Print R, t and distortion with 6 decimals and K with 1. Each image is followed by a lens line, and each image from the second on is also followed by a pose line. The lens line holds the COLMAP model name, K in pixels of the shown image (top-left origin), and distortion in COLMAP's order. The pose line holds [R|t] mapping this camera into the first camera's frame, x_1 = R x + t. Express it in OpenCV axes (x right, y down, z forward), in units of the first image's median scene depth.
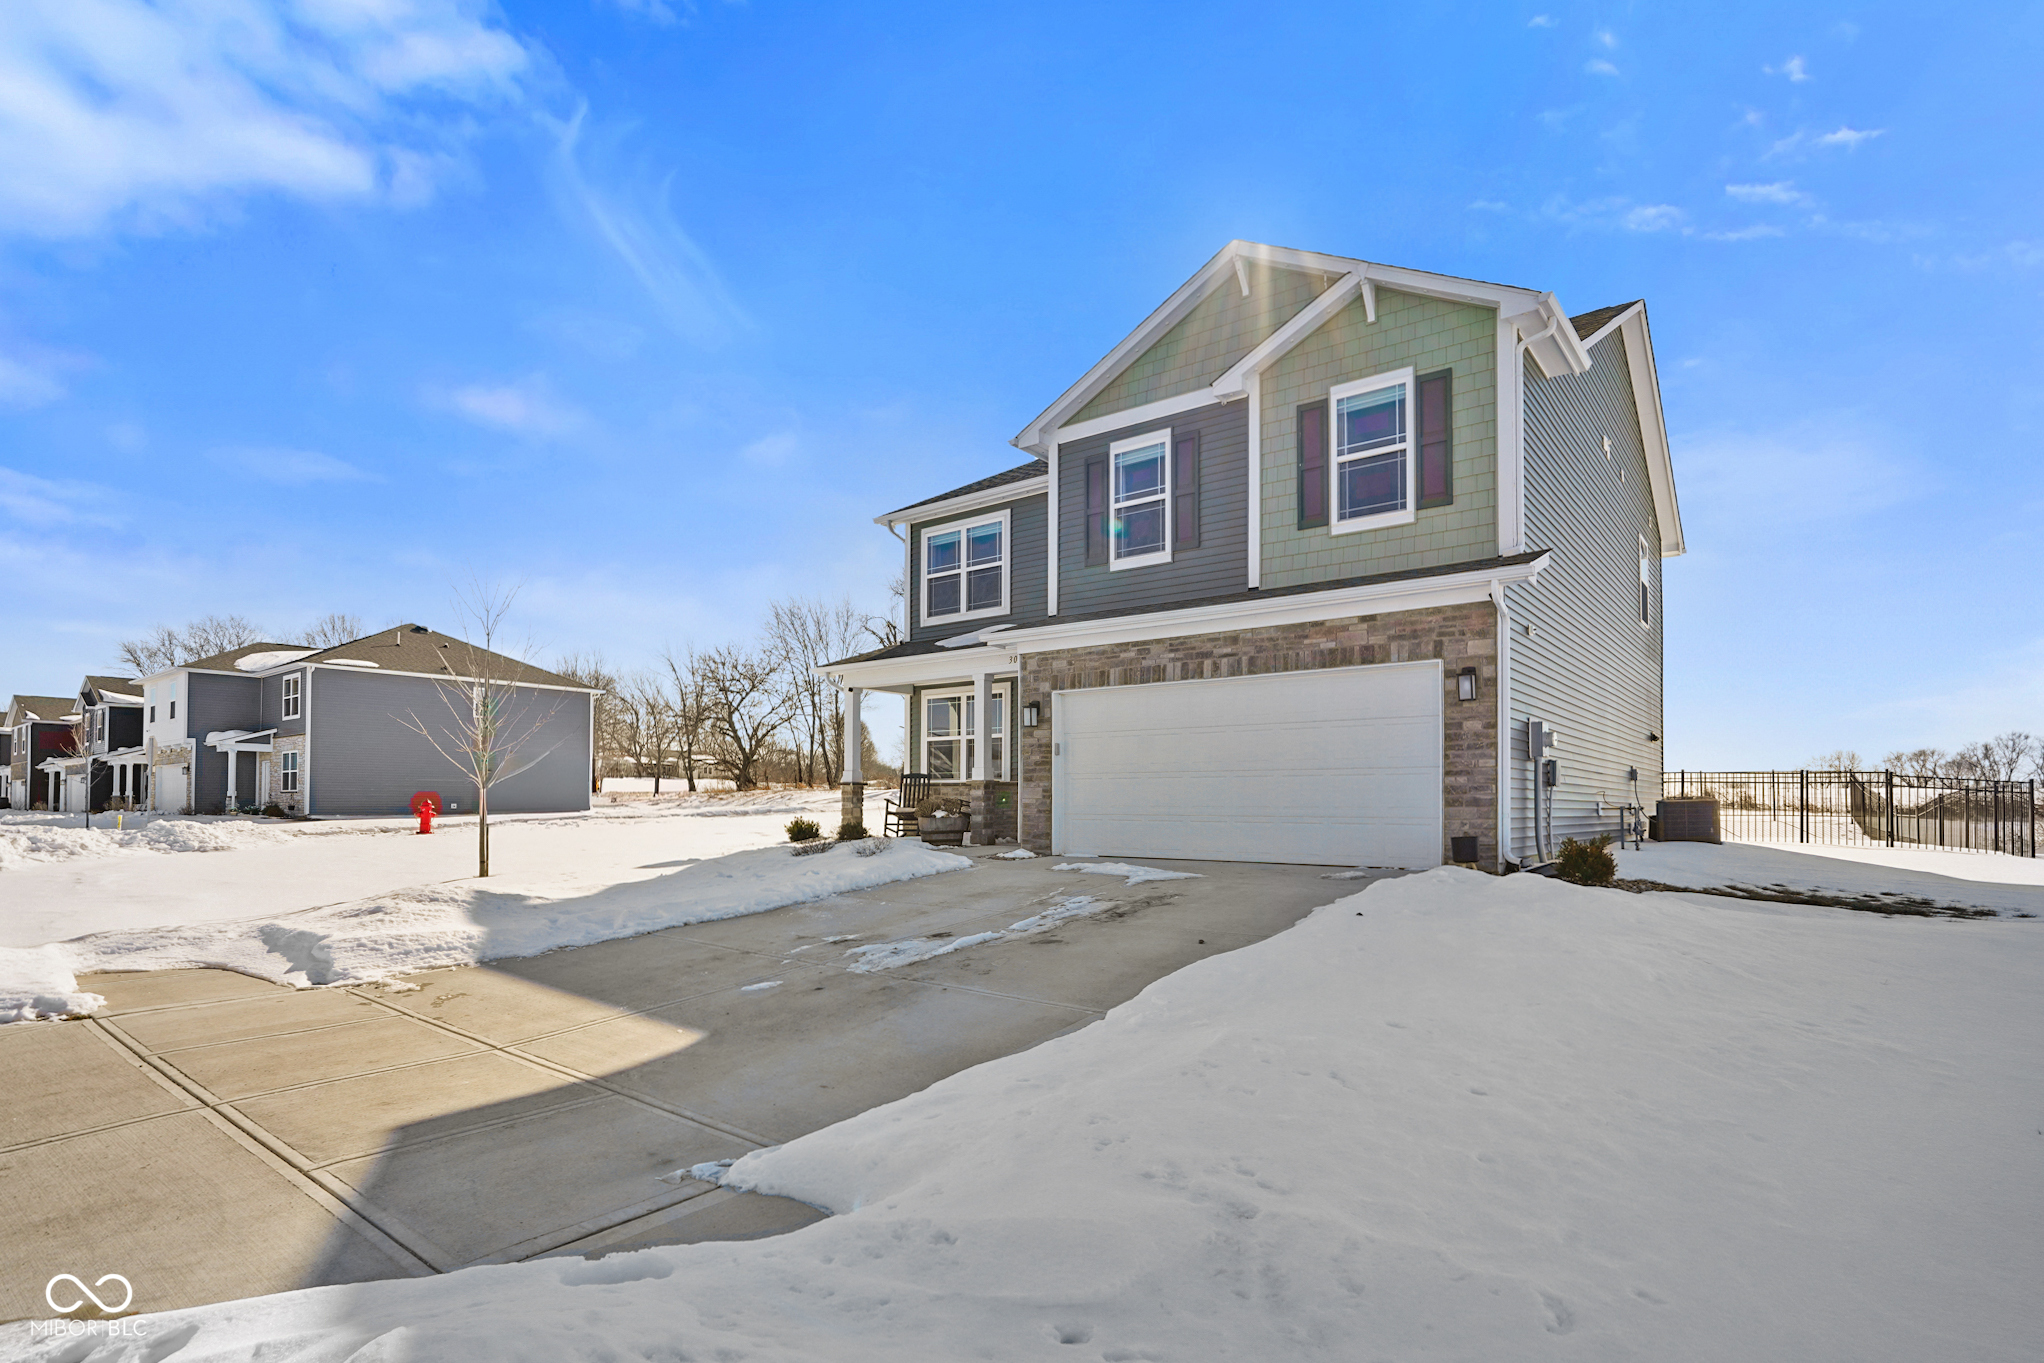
lens RADIAL K [[1035.5, 0, 1031.2], [0, 1035.5, 776.2], [0, 0, 1]] dist [0.001447, 0.000211]
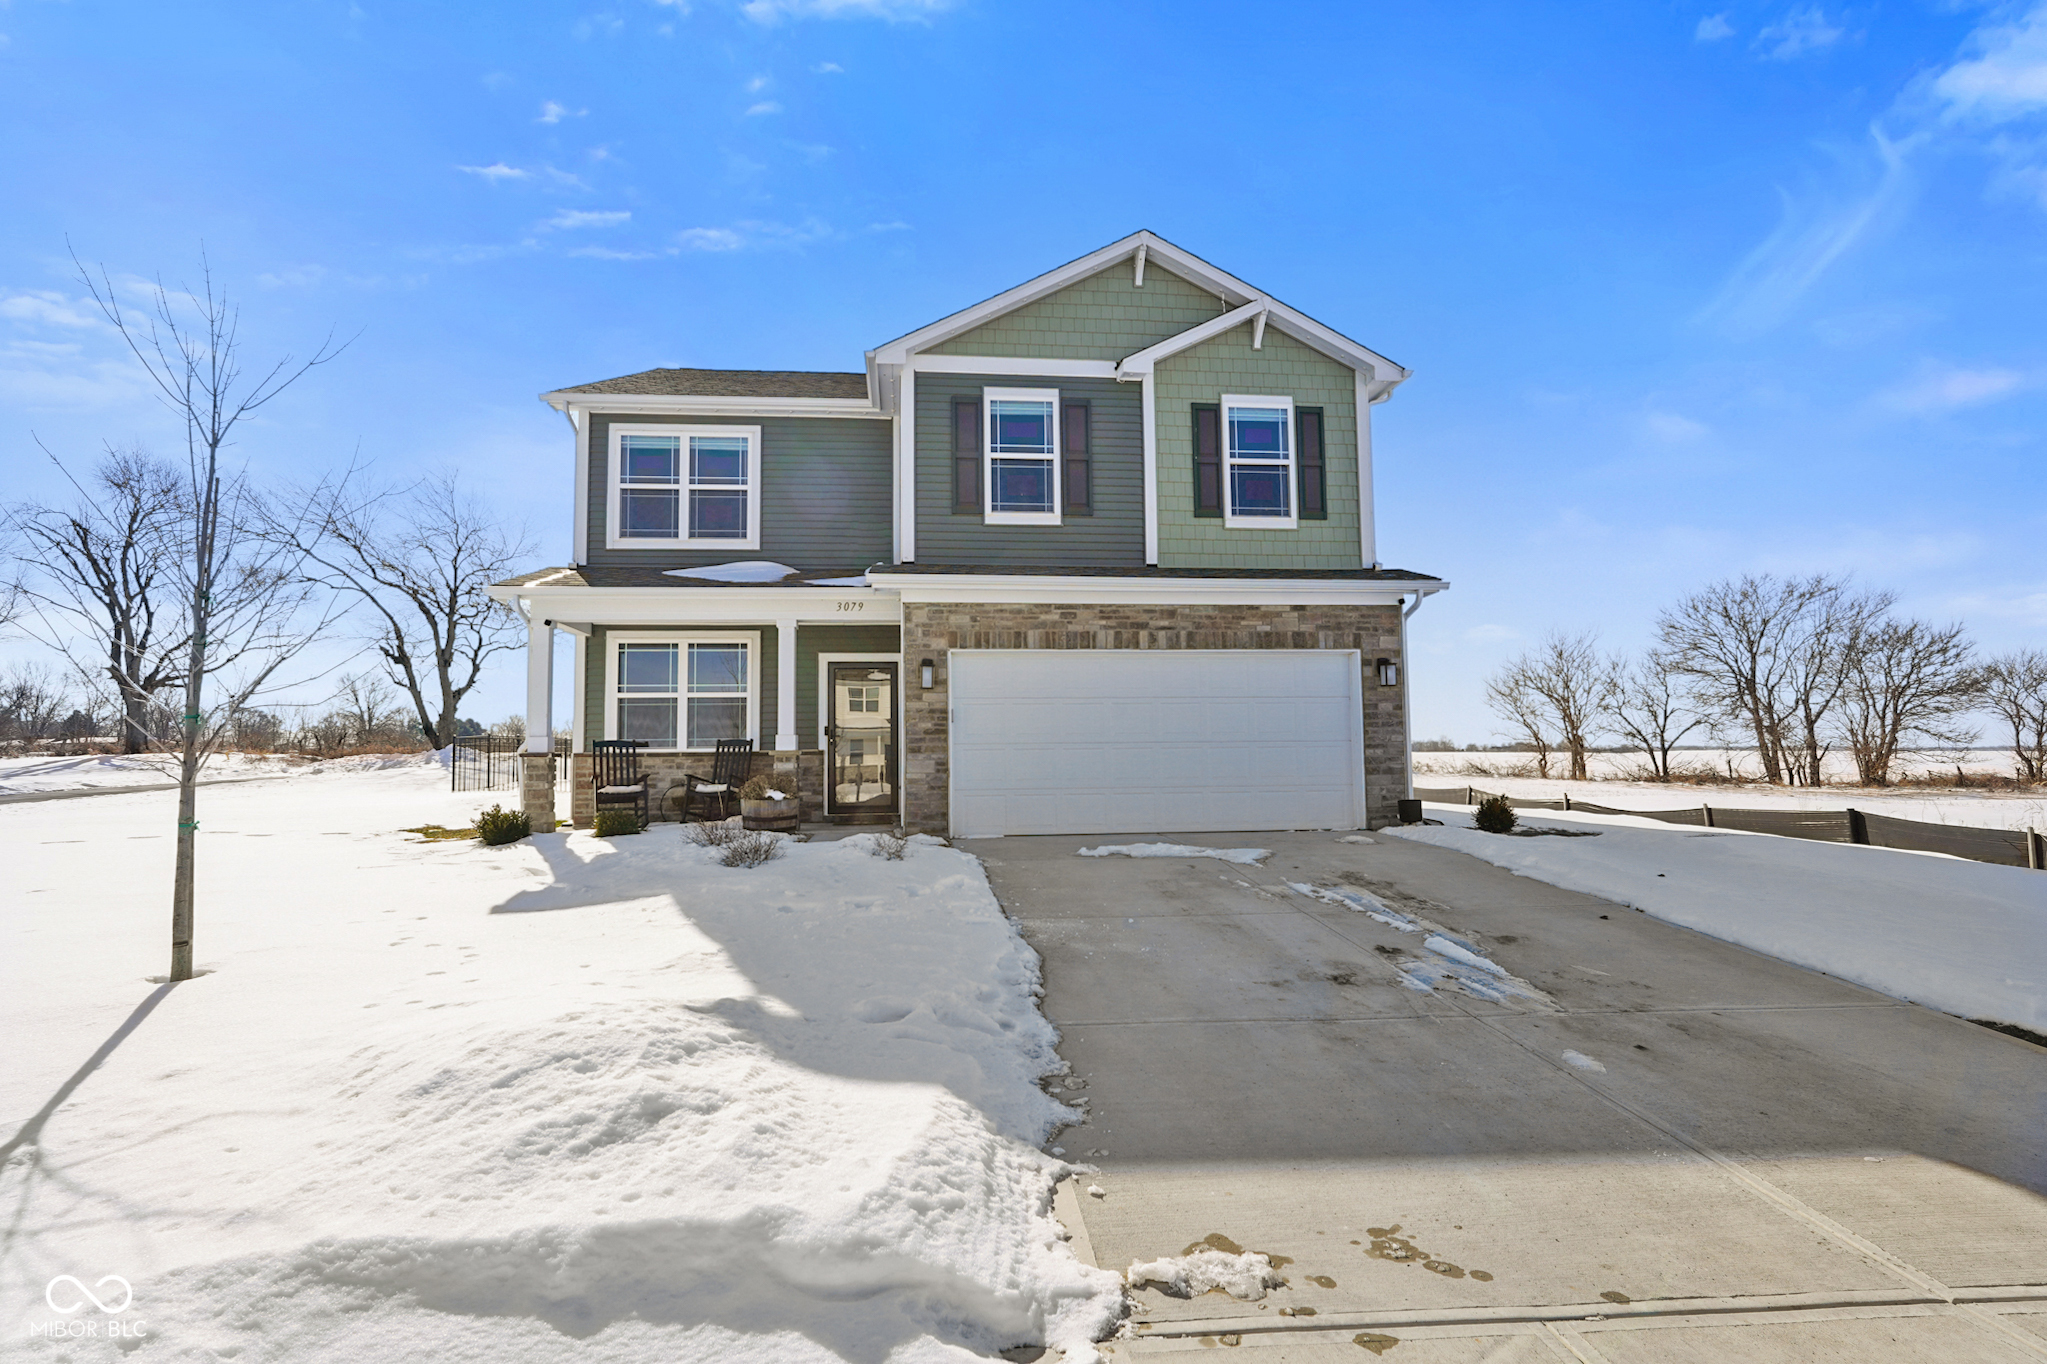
lens RADIAL K [[931.7, 0, 1017.0], [0, 931.7, 694.1], [0, 0, 1]] dist [-0.006094, 0.000439]
pose [[0.719425, 0.037460, 0.693560, -0.508141], [-0.005571, 0.998824, -0.048170, -0.007275], [-0.694548, 0.030791, 0.718787, 0.419239]]
